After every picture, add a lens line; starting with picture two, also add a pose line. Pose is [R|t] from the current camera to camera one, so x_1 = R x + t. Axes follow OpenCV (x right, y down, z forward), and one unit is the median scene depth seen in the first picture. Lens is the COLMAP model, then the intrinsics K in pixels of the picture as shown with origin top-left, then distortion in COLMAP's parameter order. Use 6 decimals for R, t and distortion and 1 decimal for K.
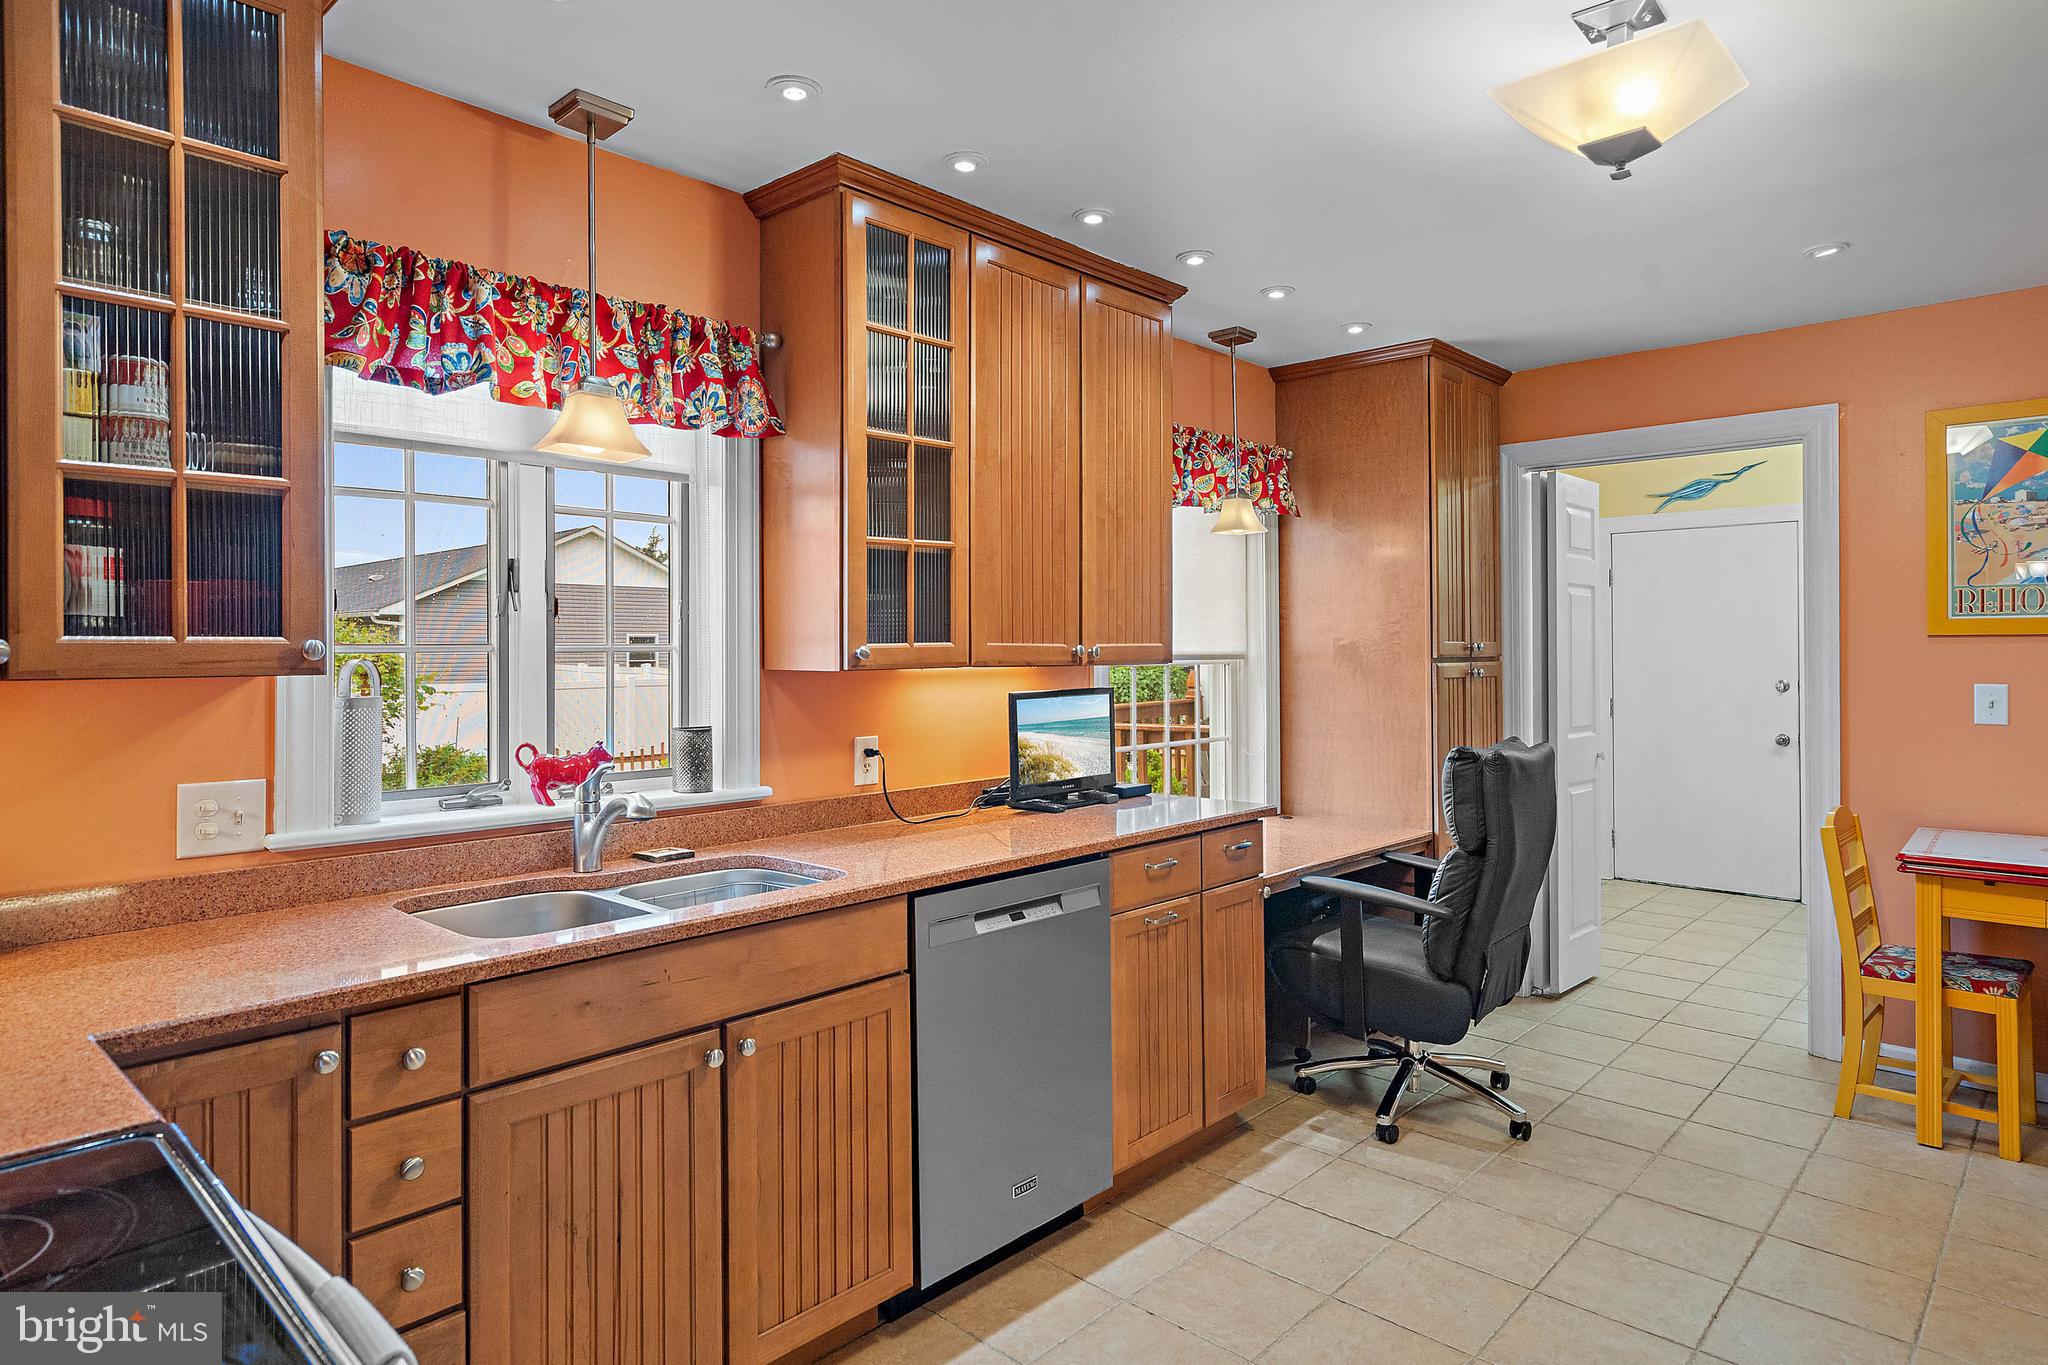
lens RADIAL K [[1157.9, 0, 1022.3], [0, 1157.9, 646.0], [0, 0, 1]] dist [0.005297, 0.000883]
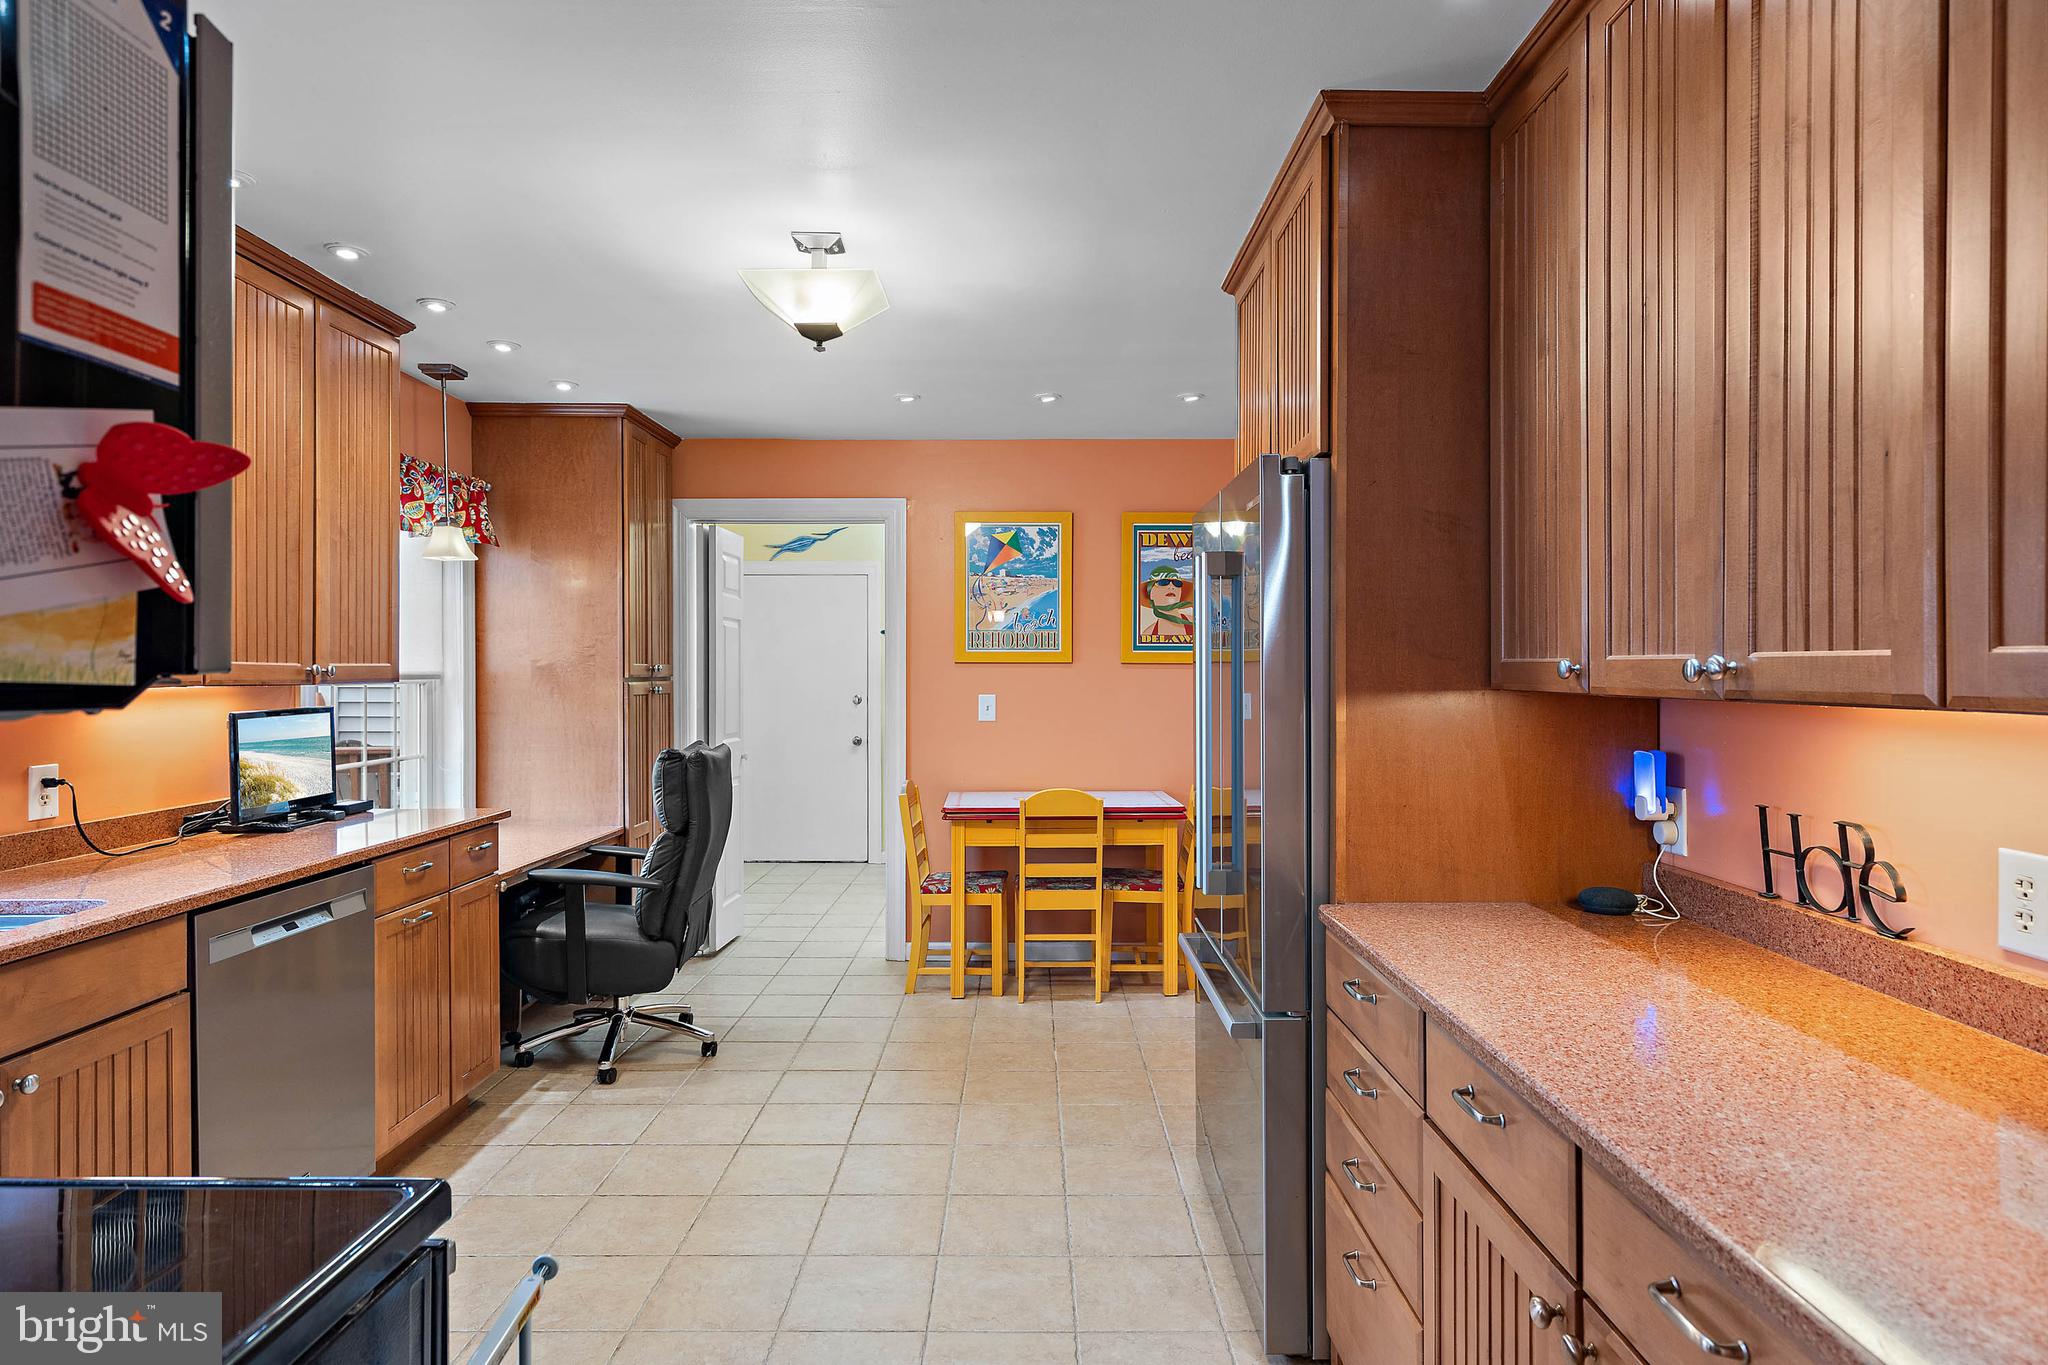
lens RADIAL K [[1148.5, 0, 1025.1], [0, 1148.5, 674.1], [0, 0, 1]] dist [-0.000993, -0.000526]
pose [[0.731879, 0.002079, 0.681431, -0.171565], [-0.005602, 0.999980, 0.002966, 0.001210], [-0.681411, -0.005989, 0.731876, -0.149428]]
